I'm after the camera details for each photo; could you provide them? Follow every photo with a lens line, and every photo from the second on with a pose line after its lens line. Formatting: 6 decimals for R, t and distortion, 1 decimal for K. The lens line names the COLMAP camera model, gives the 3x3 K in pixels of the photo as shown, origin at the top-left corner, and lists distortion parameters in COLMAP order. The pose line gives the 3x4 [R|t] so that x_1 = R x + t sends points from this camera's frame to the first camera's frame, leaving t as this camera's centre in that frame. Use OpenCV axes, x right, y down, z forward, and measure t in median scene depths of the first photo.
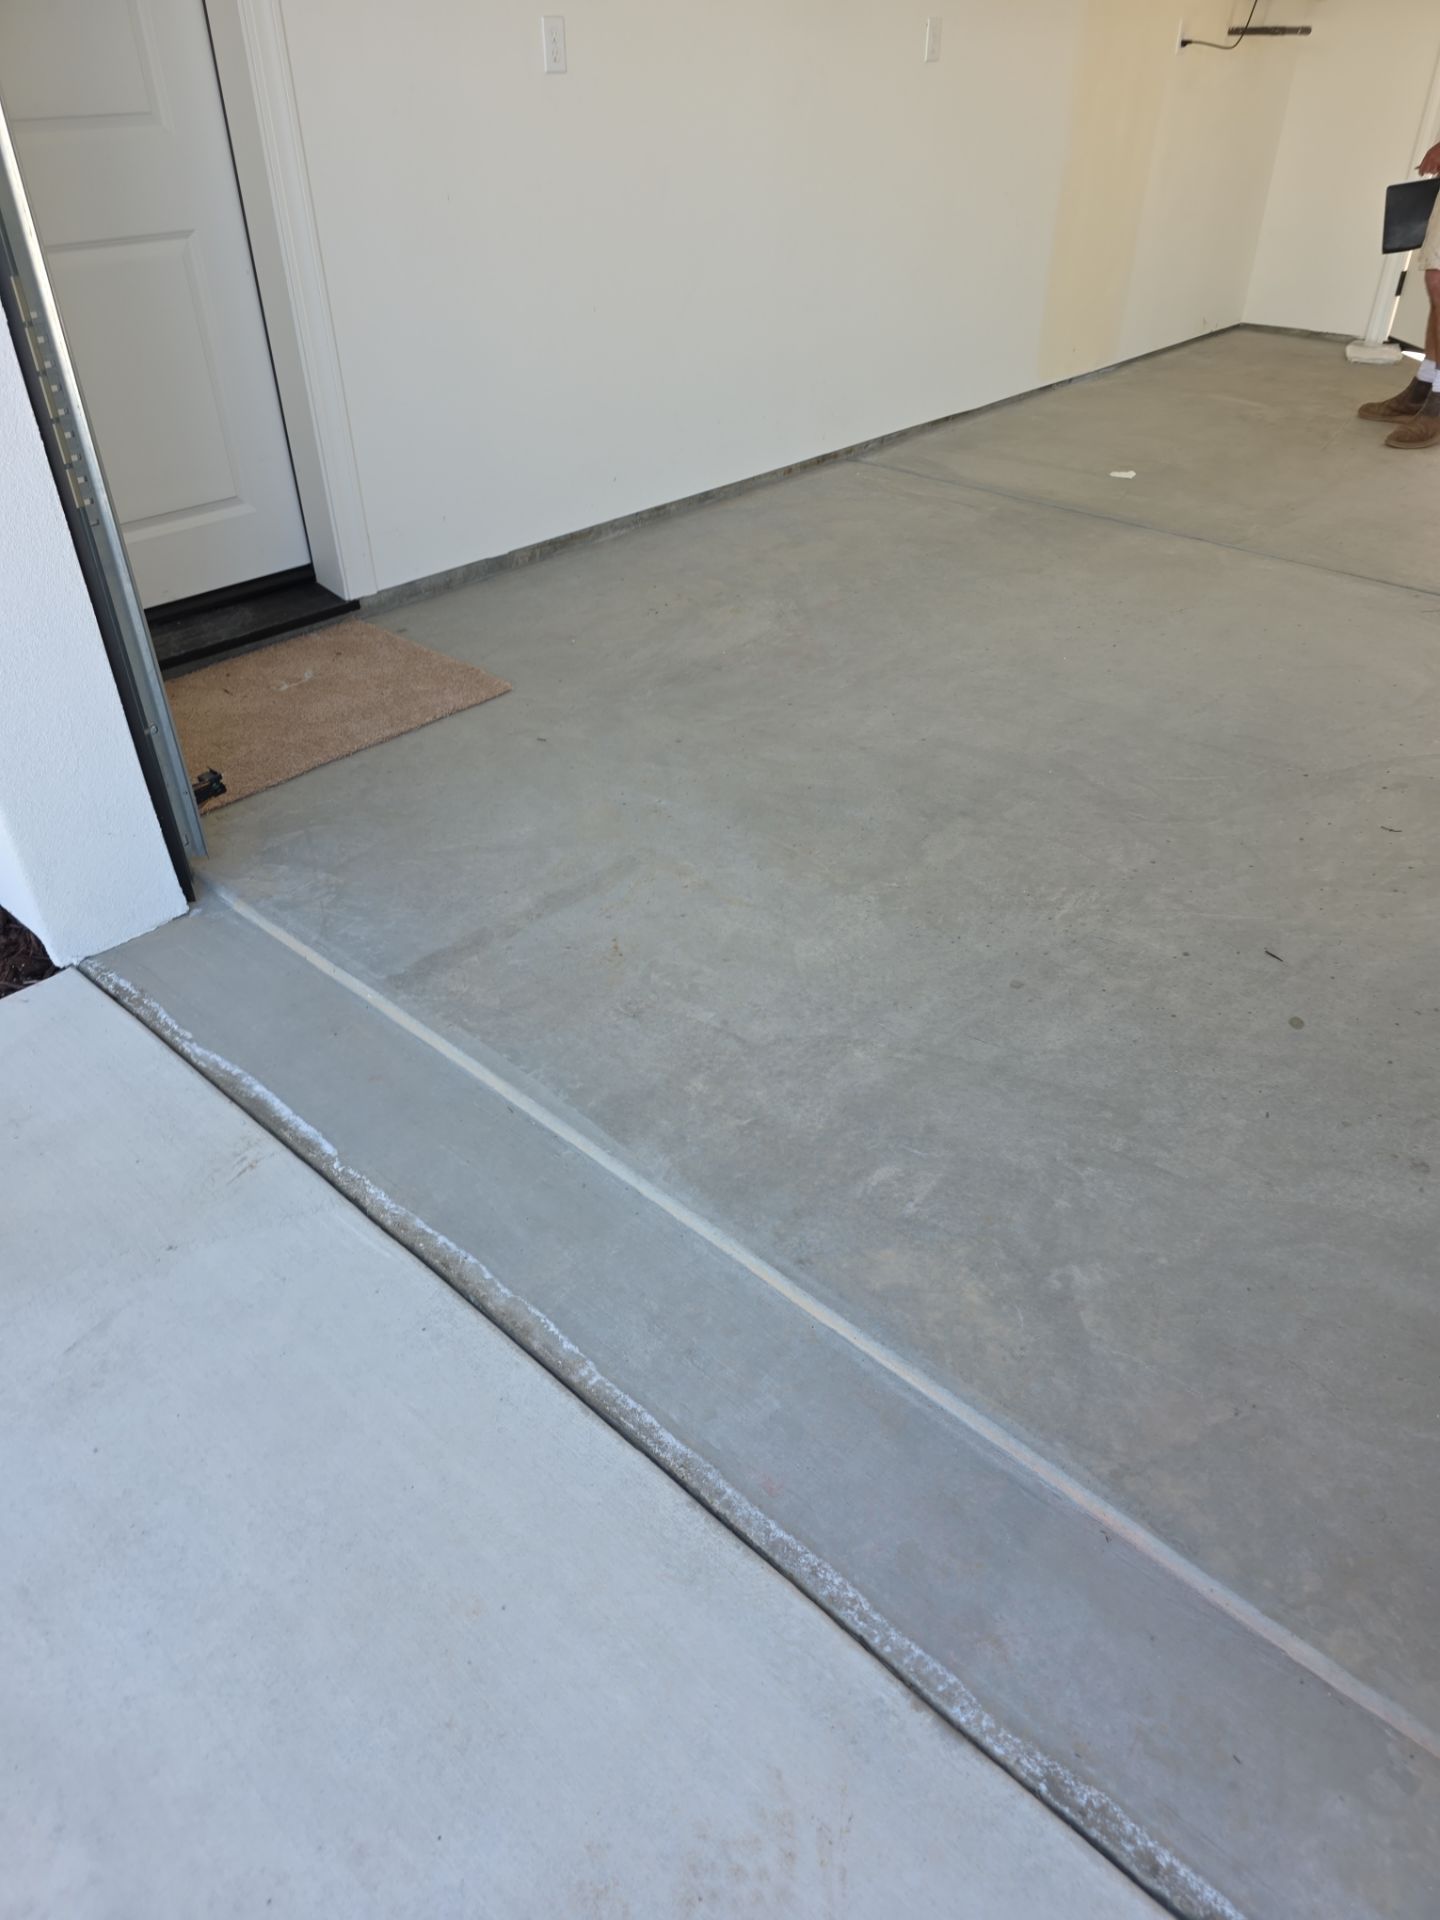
lens RADIAL K [[1296.1, 0, 721.5], [0, 1296.1, 969.6], [0, 0, 1]] dist [0.054084, -0.058419]
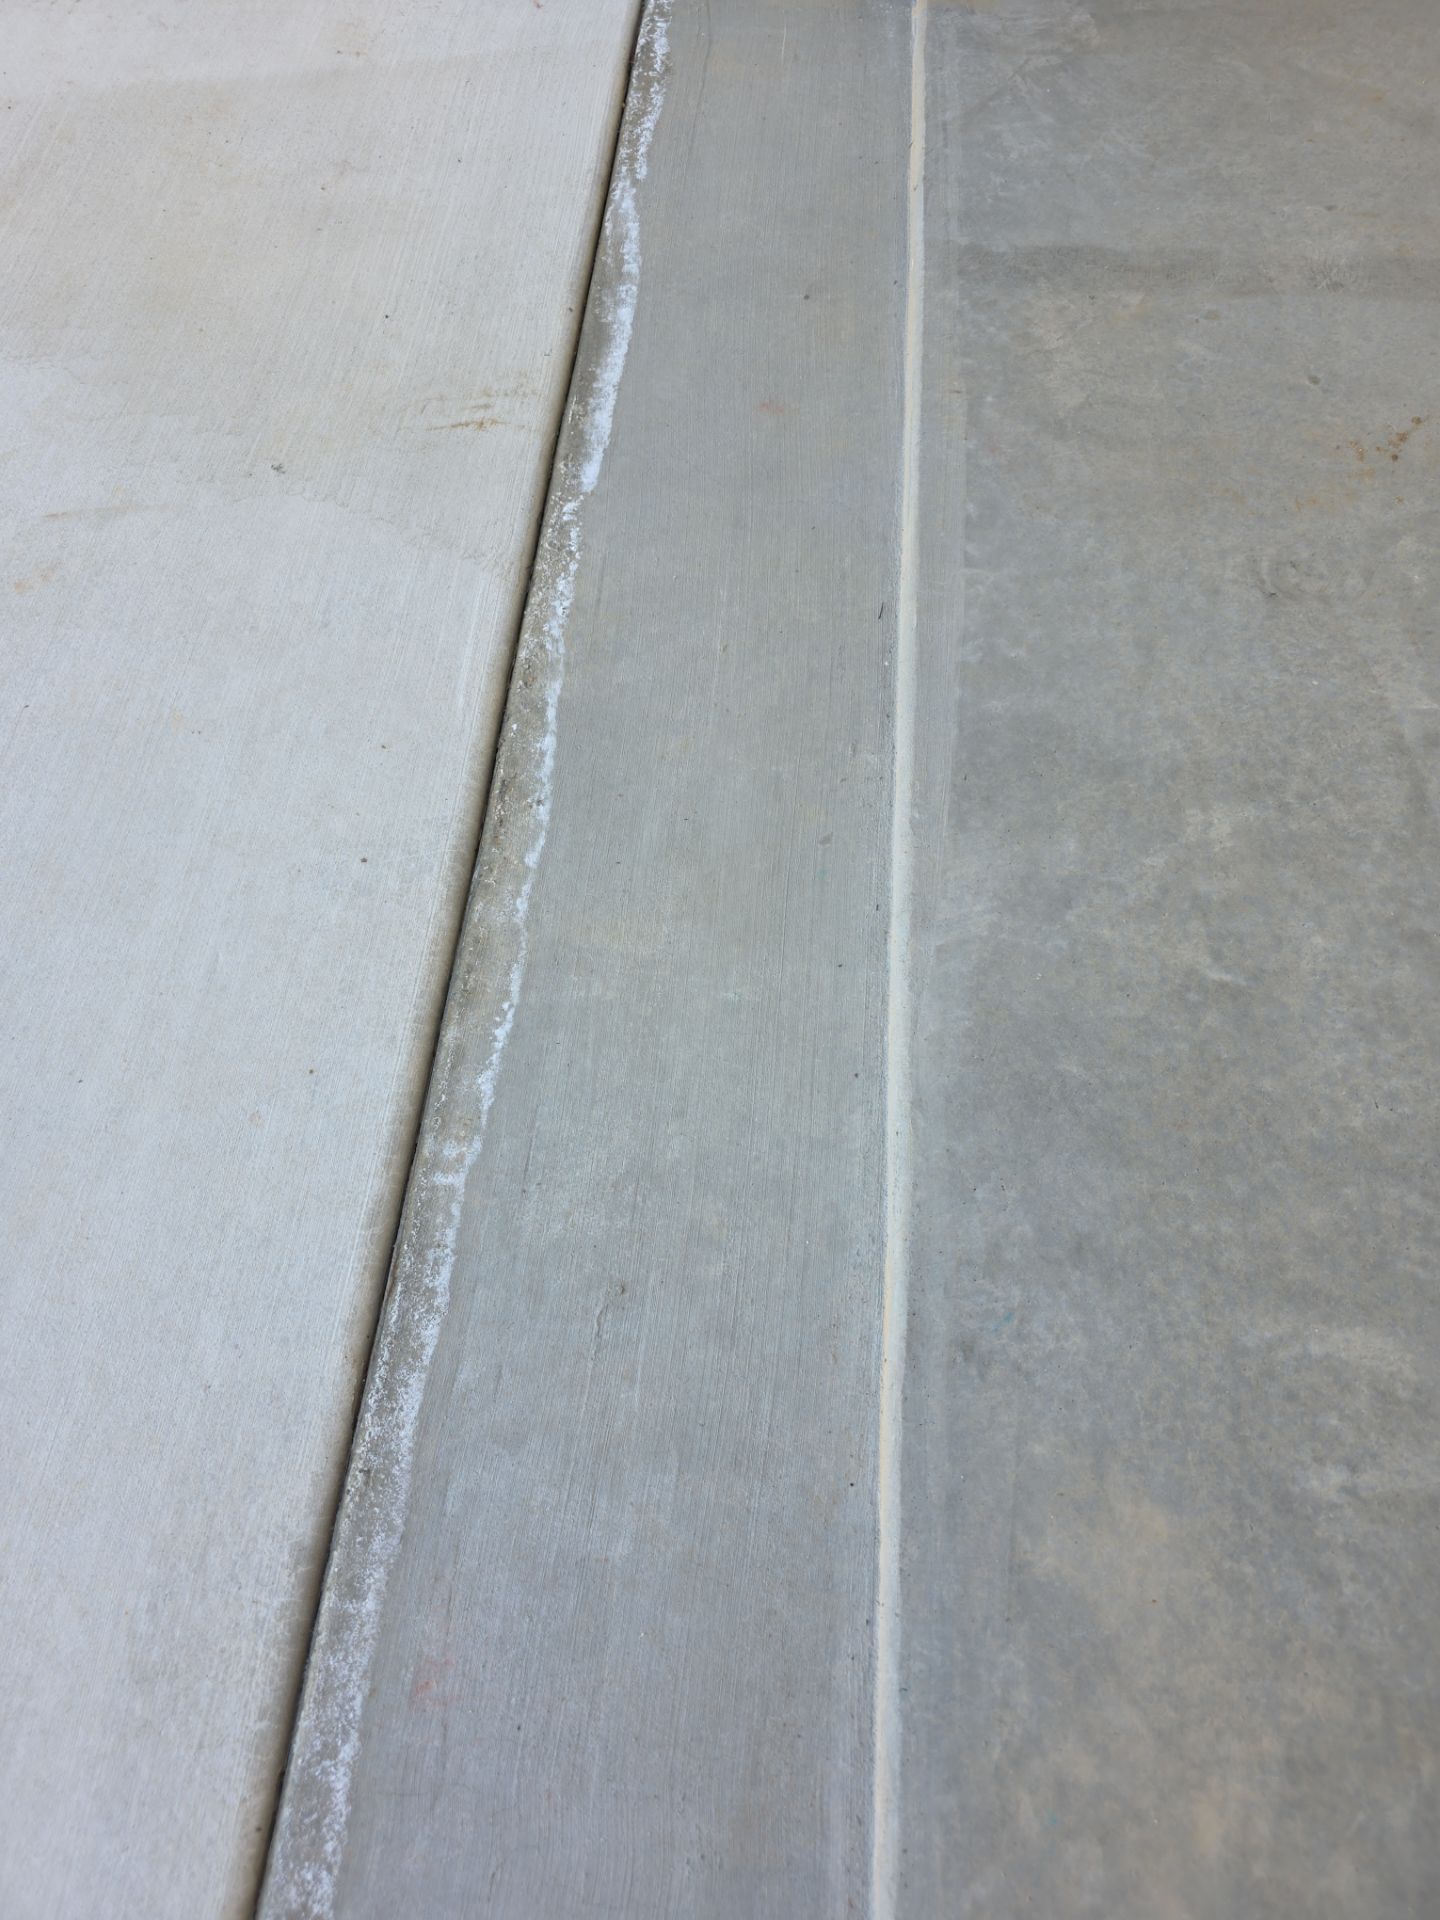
lens RADIAL K [[1296.1, 0, 721.5], [0, 1296.1, 969.6], [0, 0, 1]] dist [0.054084, -0.058419]
pose [[0.615650, 0.687183, -0.385687, 0.081578], [-0.442139, 0.706365, 0.552776, -0.040471], [0.652294, -0.169789, 0.738704, 0.623272]]
